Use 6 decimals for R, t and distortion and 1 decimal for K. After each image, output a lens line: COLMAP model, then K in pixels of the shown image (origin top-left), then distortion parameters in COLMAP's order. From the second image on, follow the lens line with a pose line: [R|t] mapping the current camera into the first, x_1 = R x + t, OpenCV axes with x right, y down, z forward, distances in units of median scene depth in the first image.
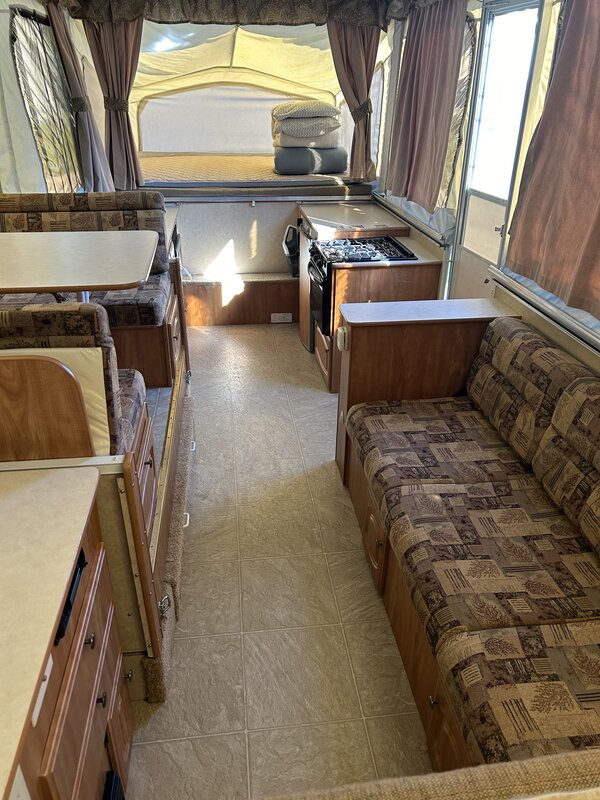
lens RADIAL K [[604.3, 0, 306.7], [0, 604.3, 402.2], [0, 0, 1]] dist [0.032662, -0.041131]
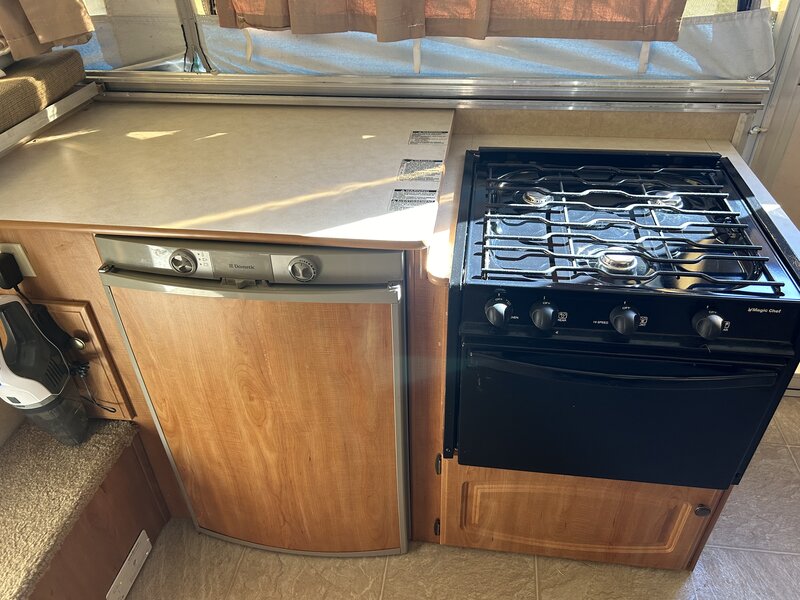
lens RADIAL K [[604.3, 0, 398.4], [0, 604.3, 299.7], [0, 0, 1]] dist [0.032662, -0.041131]
pose [[0.263630, -0.582296, 0.769045, -0.169170], [0.462153, 0.776037, 0.429164, -0.330949], [-0.846708, 0.242276, 0.473696, 0.781193]]
